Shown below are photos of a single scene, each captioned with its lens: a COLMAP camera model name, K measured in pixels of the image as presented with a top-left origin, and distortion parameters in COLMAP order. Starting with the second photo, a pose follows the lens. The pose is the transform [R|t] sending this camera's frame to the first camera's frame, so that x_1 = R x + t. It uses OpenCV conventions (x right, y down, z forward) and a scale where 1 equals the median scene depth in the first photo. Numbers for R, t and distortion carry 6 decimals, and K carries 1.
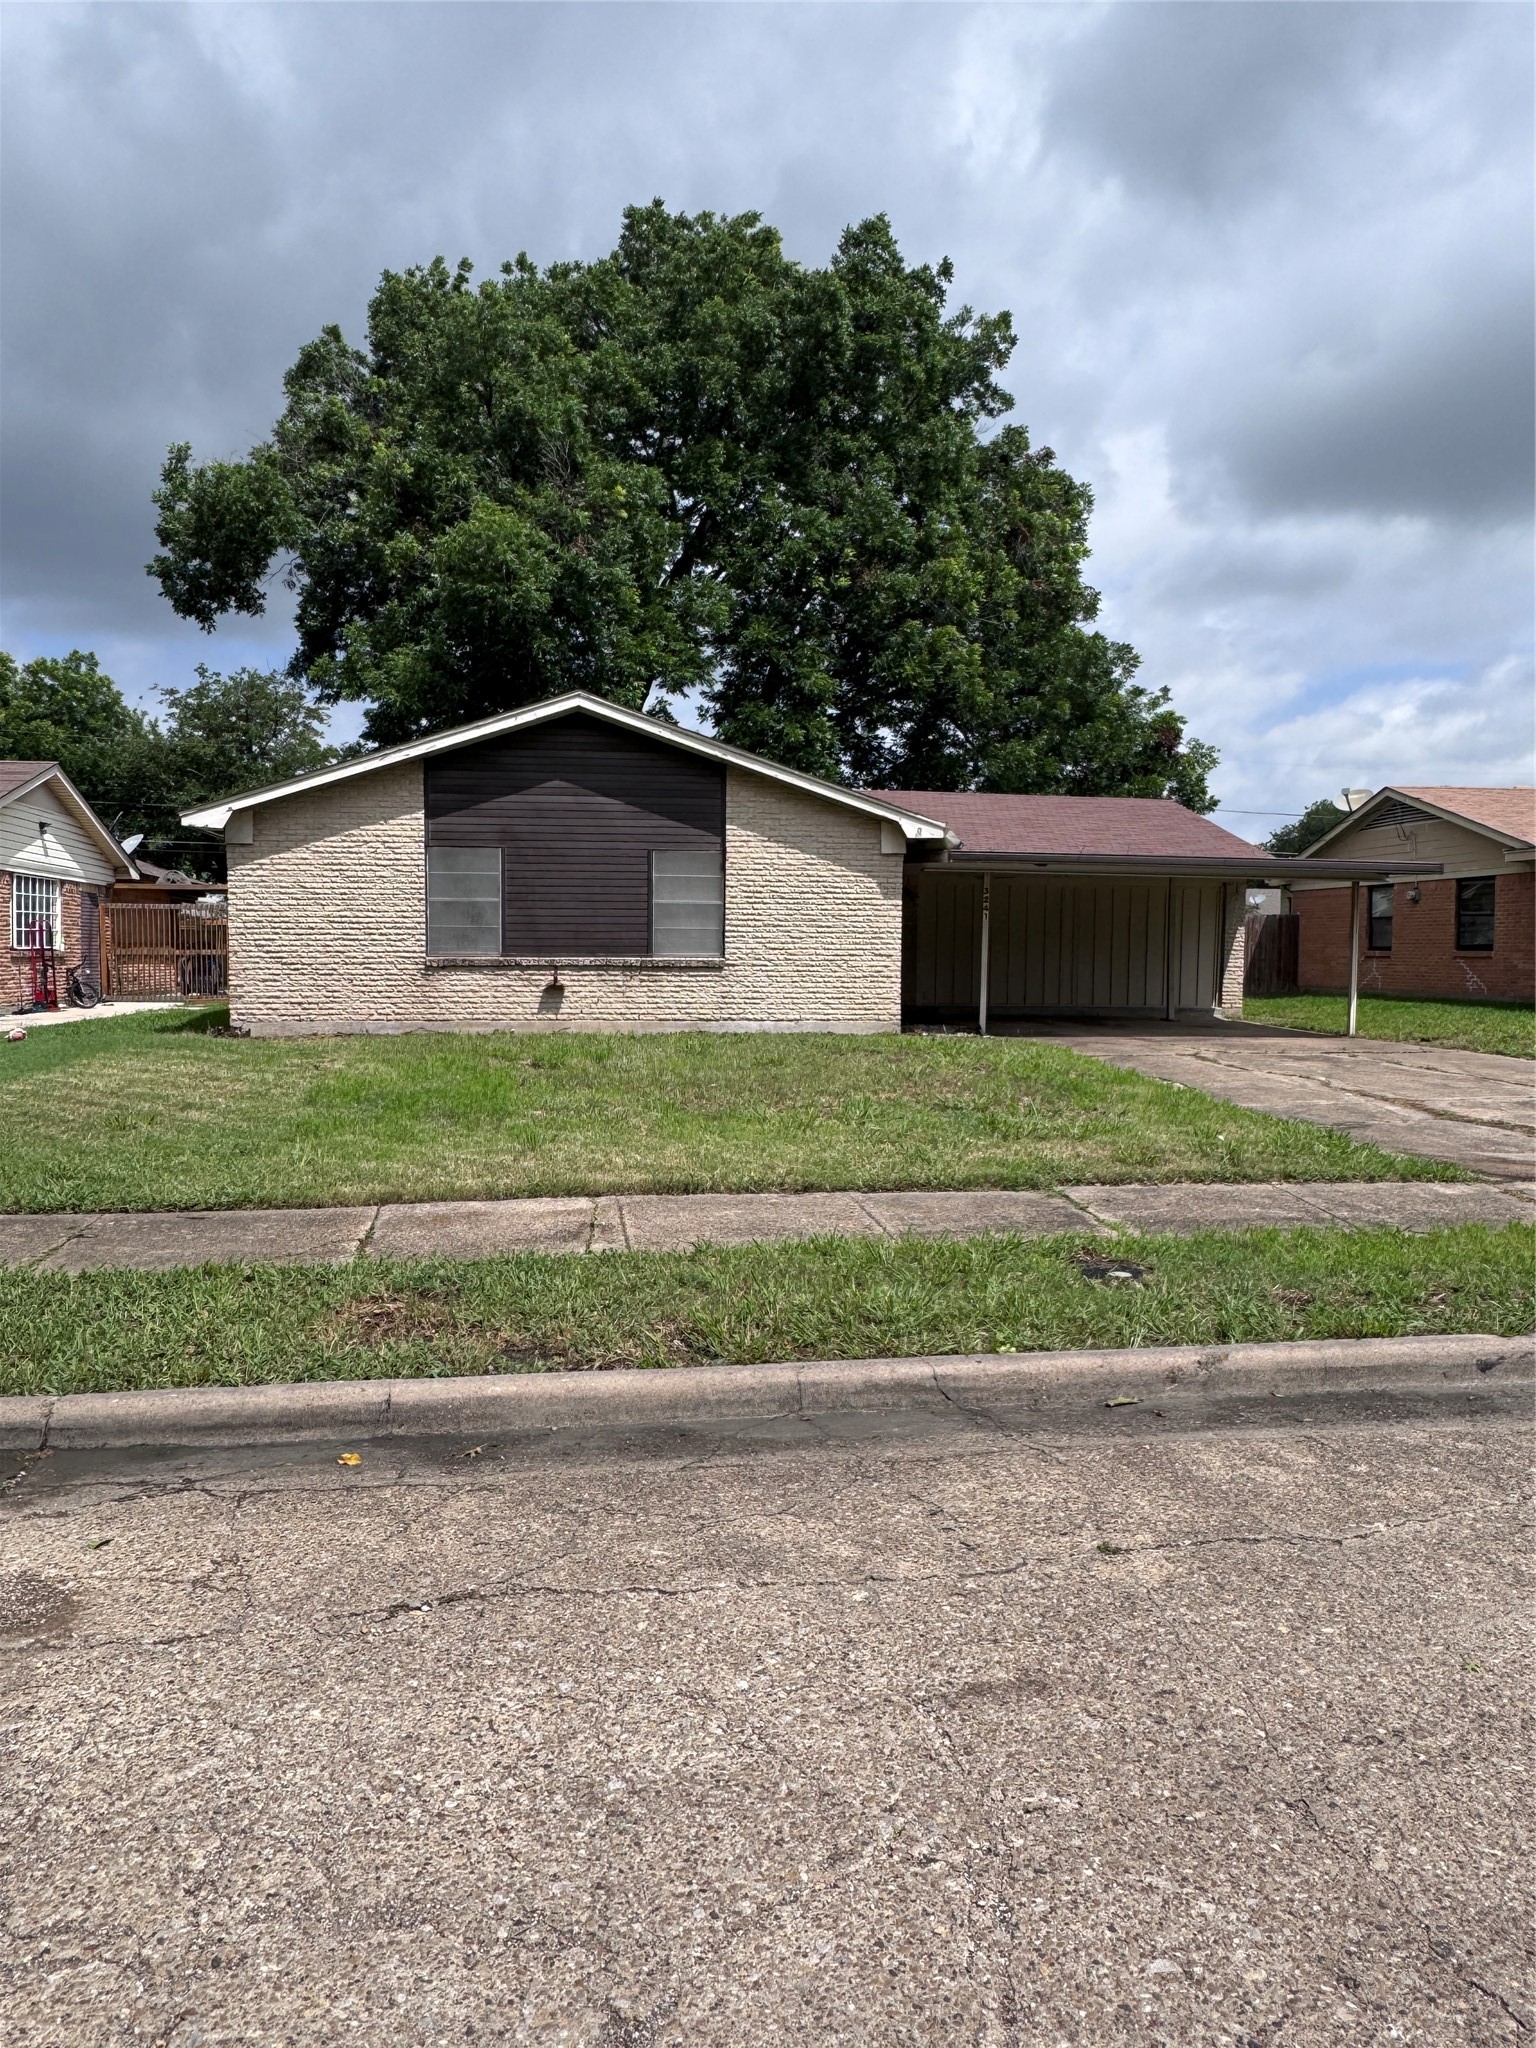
lens RADIAL K [[1449.8, 0, 768.1], [0, 1449.8, 1031.3], [0, 0, 1]] dist [-0.021182, -0.002505]
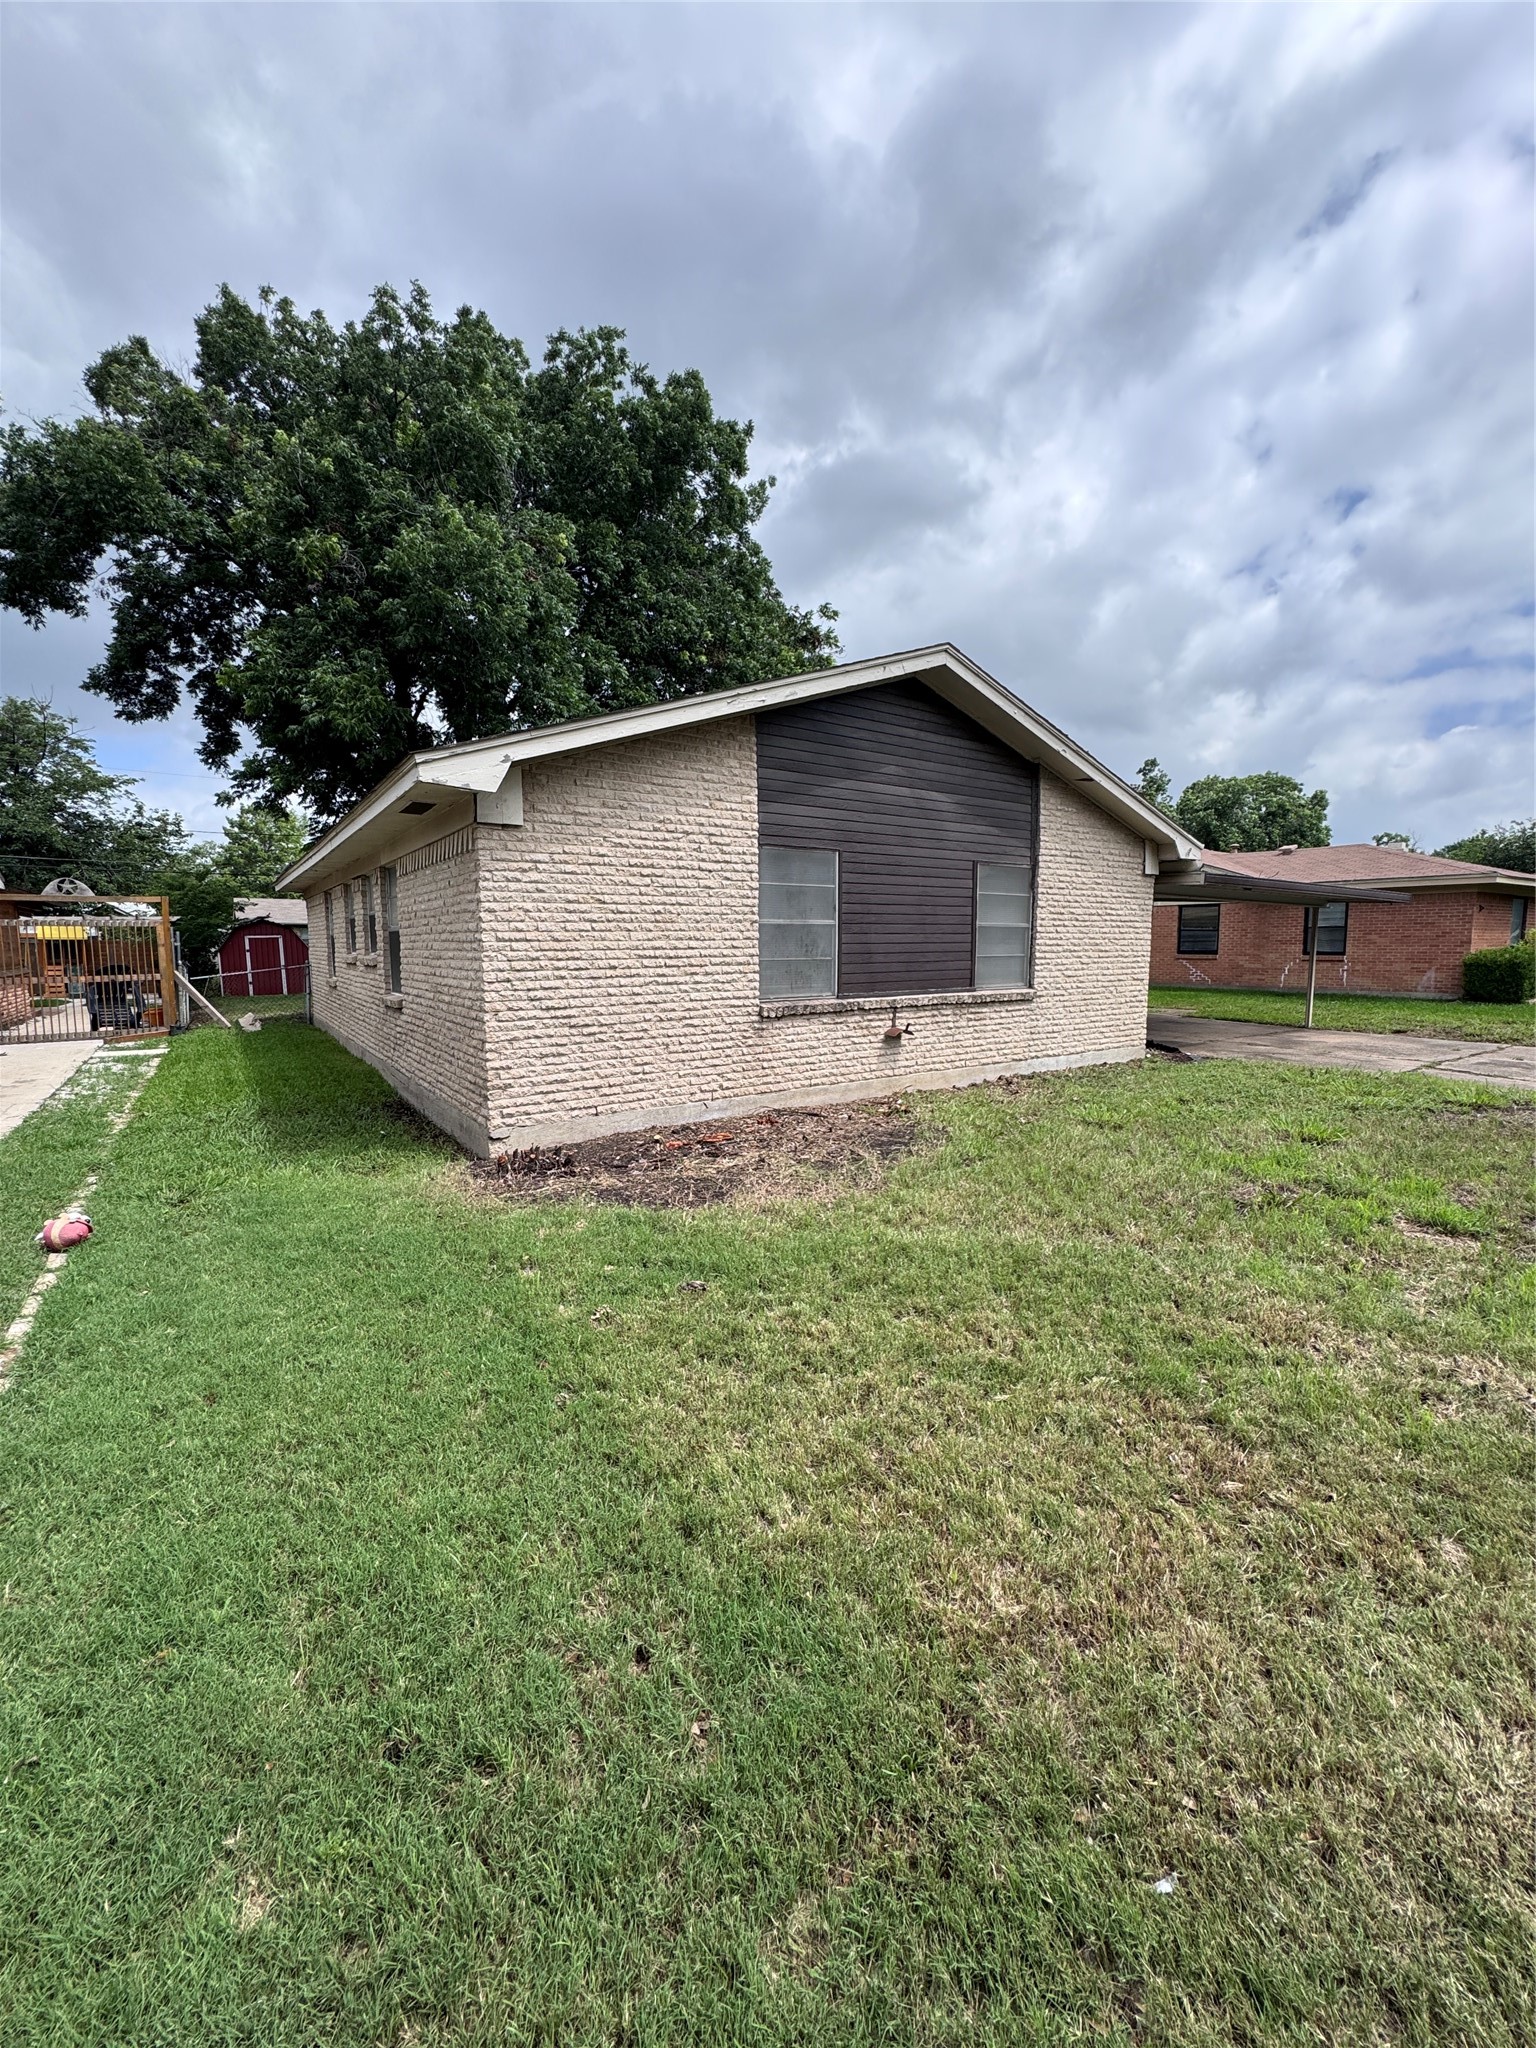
lens RADIAL K [[812.6, 0, 758.8], [0, 812.6, 1010.1], [0, 0, 1]] dist [0.016033, 0.000380]
pose [[0.902743, -0.044551, 0.427867, -0.396023], [0.034039, 0.998902, 0.032190, -0.059663], [-0.428831, -0.014495, 0.903268, 0.632072]]
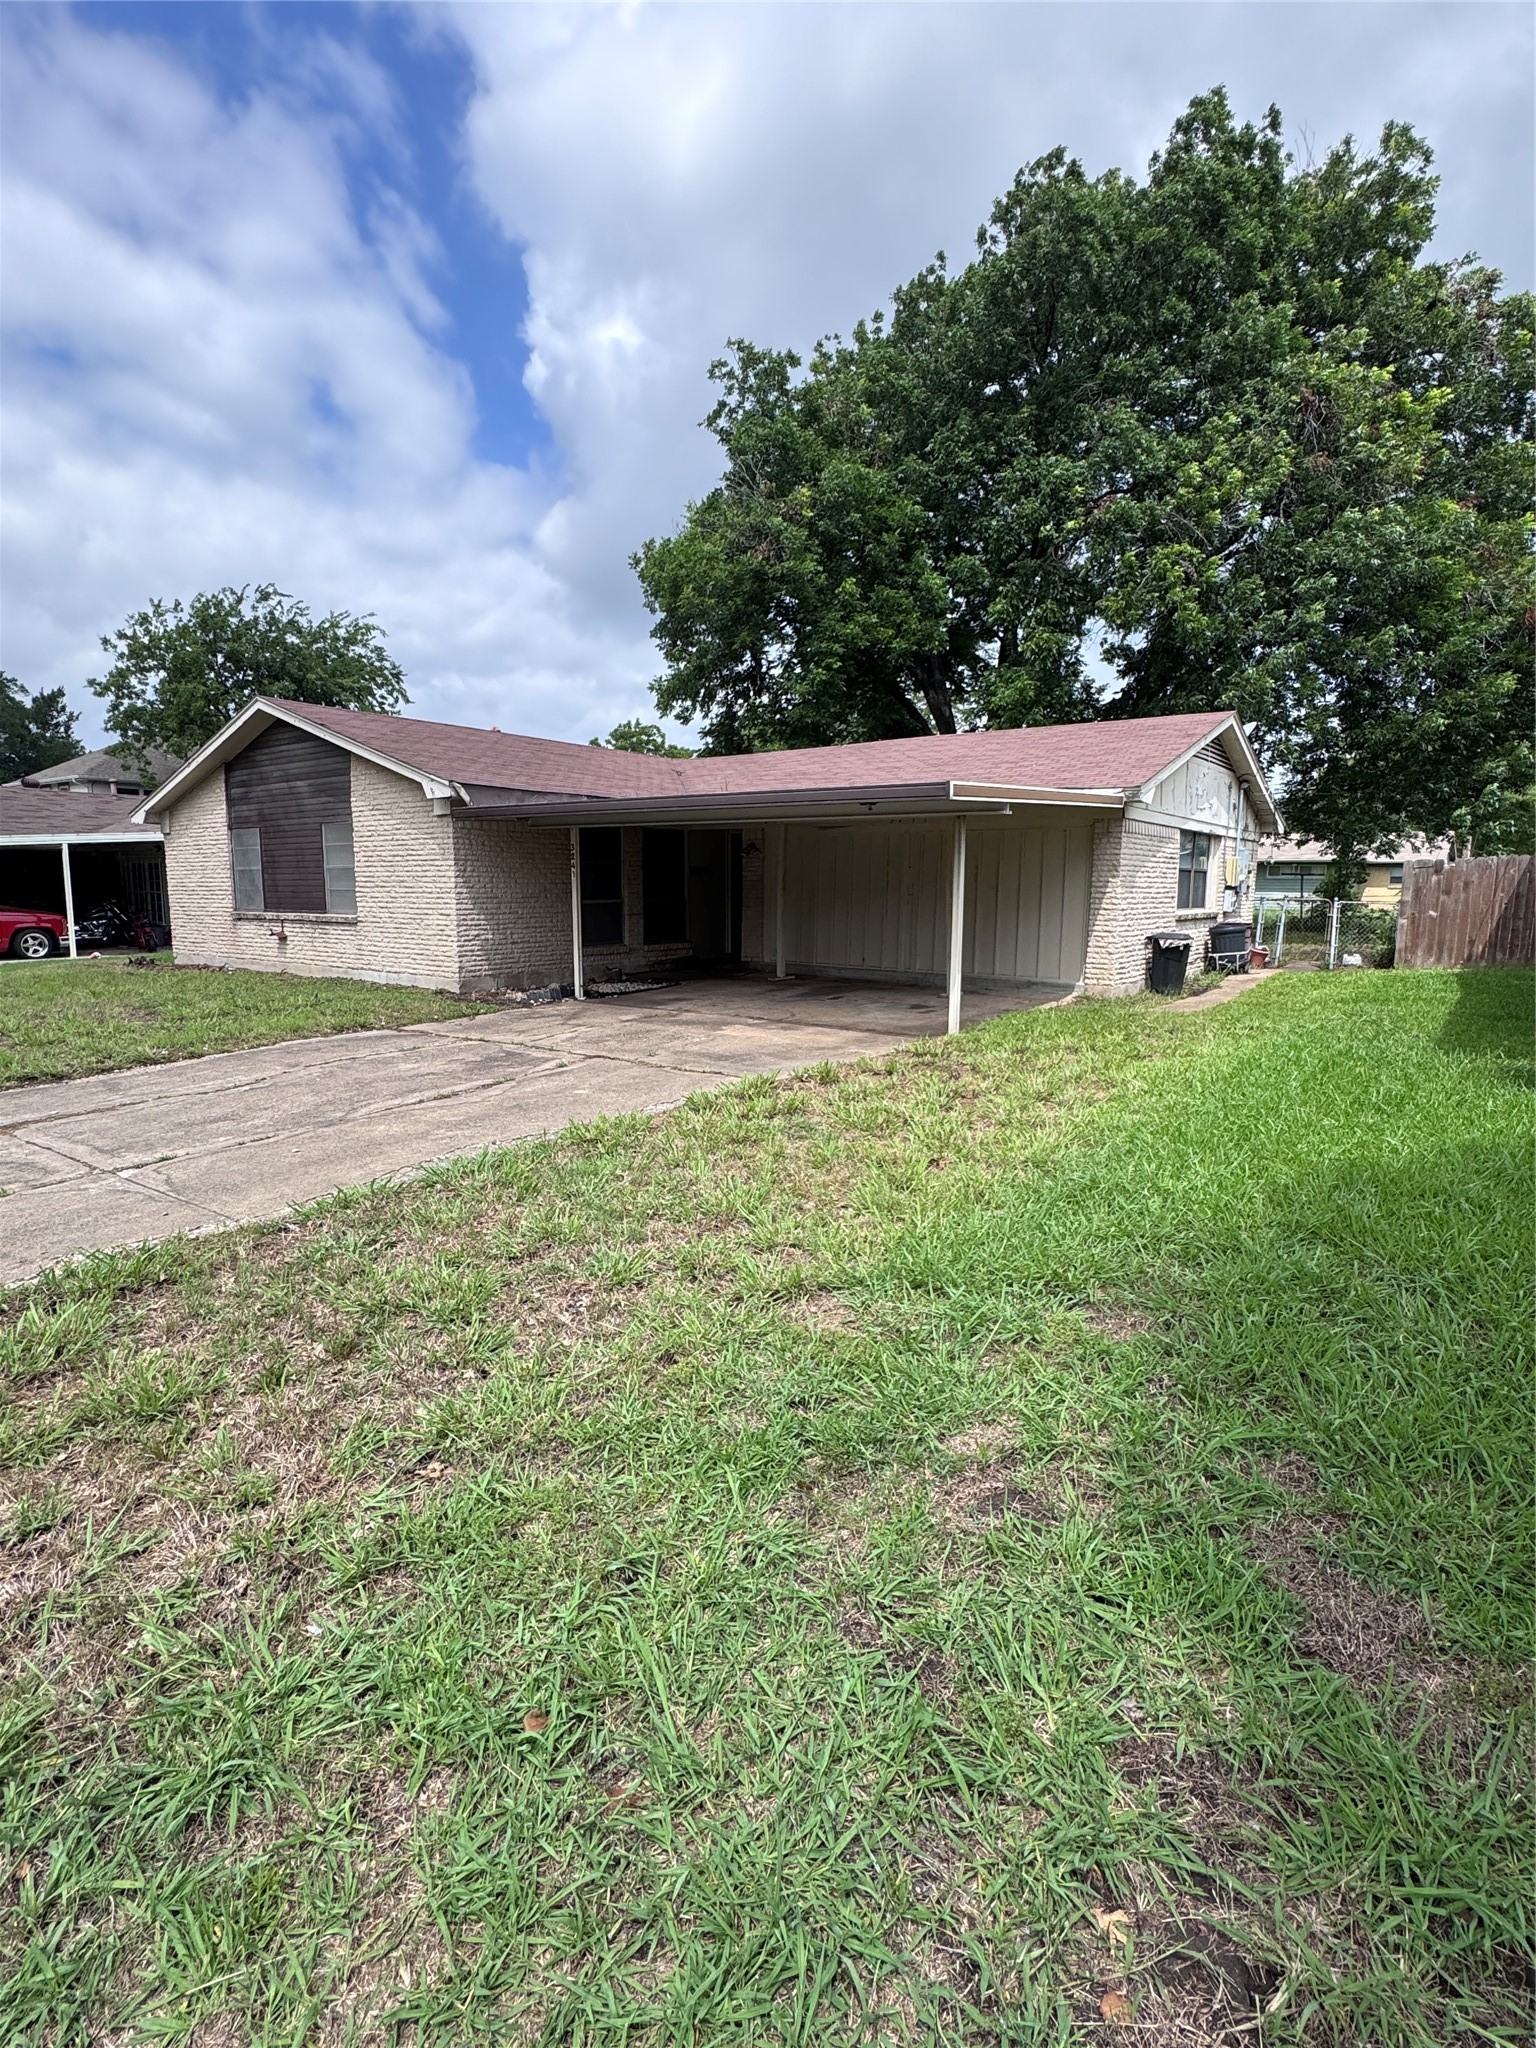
lens RADIAL K [[1024.2, 0, 776.6], [0, 1024.2, 1019.8], [0, 0, 1]] dist [-0.007103, -0.002009]
pose [[0.702640, 0.087278, -0.706172, 0.786167], [-0.037176, 0.995596, 0.086059, -0.050523], [0.710574, -0.034216, 0.702790, 0.672263]]
